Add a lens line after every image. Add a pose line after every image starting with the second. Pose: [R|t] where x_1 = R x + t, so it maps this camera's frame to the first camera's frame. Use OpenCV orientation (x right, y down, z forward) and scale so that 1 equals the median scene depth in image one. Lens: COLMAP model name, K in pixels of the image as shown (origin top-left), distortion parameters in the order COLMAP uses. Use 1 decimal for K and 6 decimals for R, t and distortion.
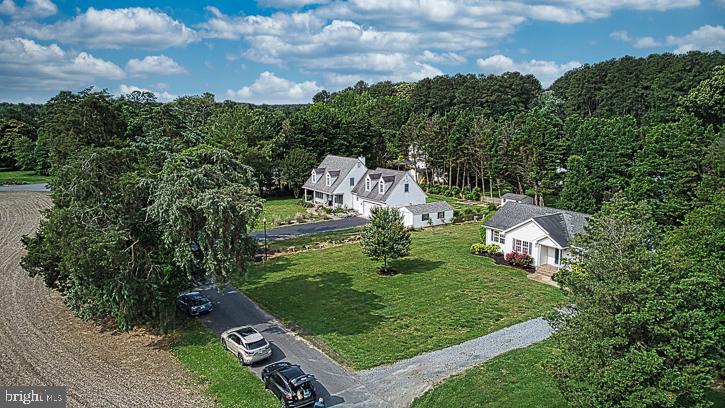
lens RADIAL K [[532.6, 0, 360.6], [0, 532.6, 203.8], [0, 0, 1]] dist [0.135727, -0.269801]
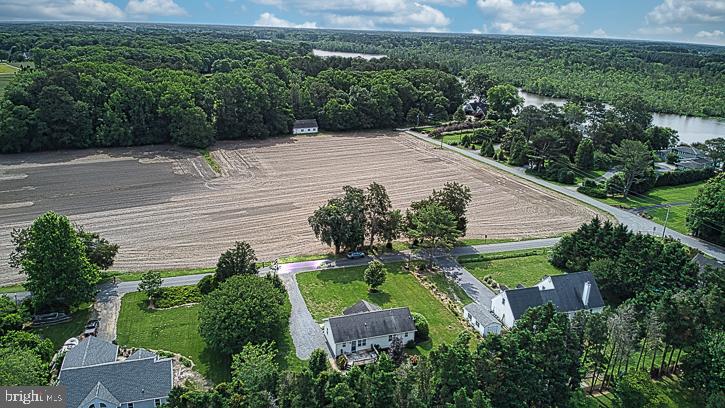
lens RADIAL K [[532.6, 0, 360.9], [0, 532.6, 205.6], [0, 0, 1]] dist [0.135727, -0.269801]
pose [[-0.260324, 0.299723, -0.917822, 1.724122], [-0.202910, 0.912386, 0.355500, -0.839209], [0.943959, 0.278781, -0.176699, 1.094138]]
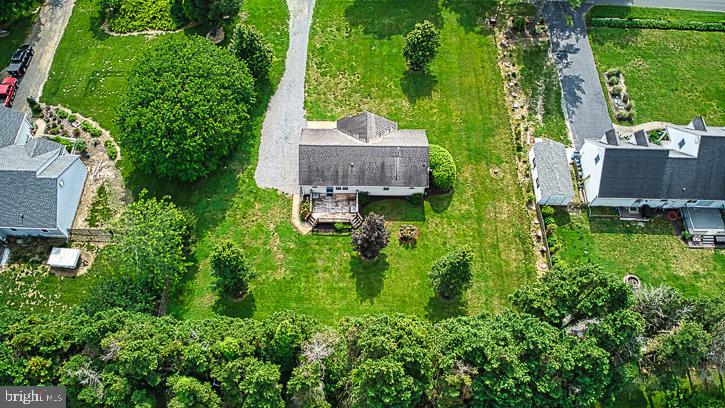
lens RADIAL K [[532.6, 0, 365.9], [0, 532.6, 198.9], [0, 0, 1]] dist [0.135727, -0.269801]
pose [[-0.560482, 0.722145, -0.405422, 0.844484], [-0.172642, 0.376905, 0.910021, -0.890509], [0.809972, 0.580043, -0.086576, 1.077594]]
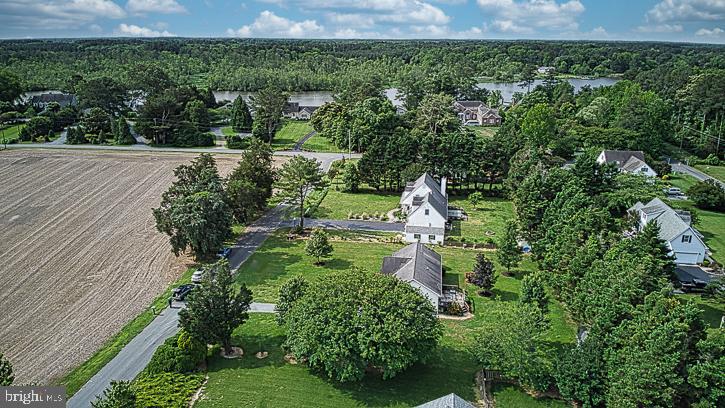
lens RADIAL K [[532.6, 0, 359.8], [0, 532.6, 207.9], [0, 0, 1]] dist [0.135727, -0.269801]
pose [[0.737020, 0.214970, -0.640773, 1.115499], [-0.133579, 0.975699, 0.173691, -0.341370], [0.662540, -0.042420, 0.747825, -0.220022]]
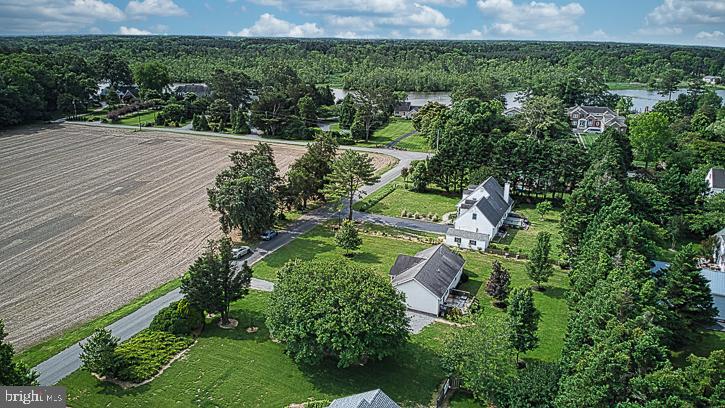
lens RADIAL K [[532.6, 0, 360.3], [0, 532.6, 204.4], [0, 0, 1]] dist [0.135727, -0.269801]
pose [[0.528150, 0.266064, -0.806392, 1.336833], [-0.171788, 0.963487, 0.205384, -0.377911], [0.831593, 0.030055, 0.554572, 0.003129]]
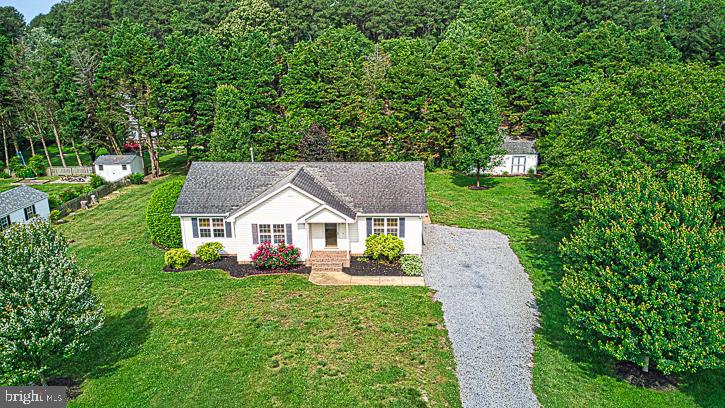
lens RADIAL K [[532.6, 0, 362.9], [0, 532.6, 203.7], [0, 0, 1]] dist [0.135727, -0.269801]
pose [[0.605053, -0.214251, 0.766817, -0.069311], [0.150269, 0.976533, 0.154277, -0.024634], [-0.781876, 0.021883, 0.623049, 0.515711]]
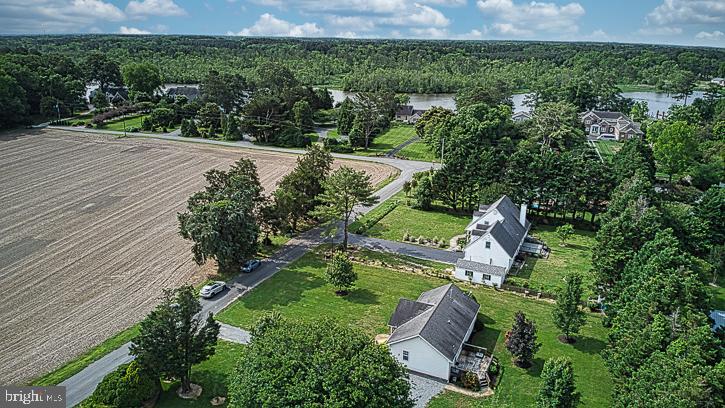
lens RADIAL K [[532.6, 0, 360.1], [0, 532.6, 201.5], [0, 0, 1]] dist [0.135727, -0.269801]
pose [[0.524753, 0.263923, -0.809308, 1.136827], [-0.174171, 0.963899, 0.201405, -0.406876], [0.833246, 0.035270, 0.551776, 0.143839]]
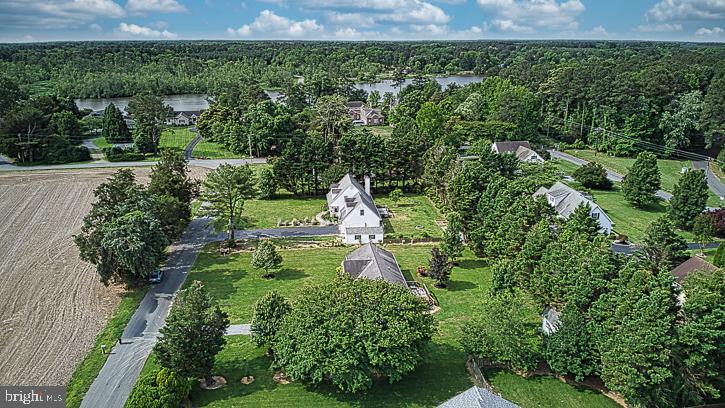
lens RADIAL K [[532.6, 0, 359.6], [0, 532.6, 210.7], [0, 0, 1]] dist [0.135727, -0.269801]
pose [[0.887561, 0.146035, -0.436932, 0.910014], [-0.088874, 0.984889, 0.148644, -0.318700], [0.452036, -0.093099, 0.887128, -0.332539]]
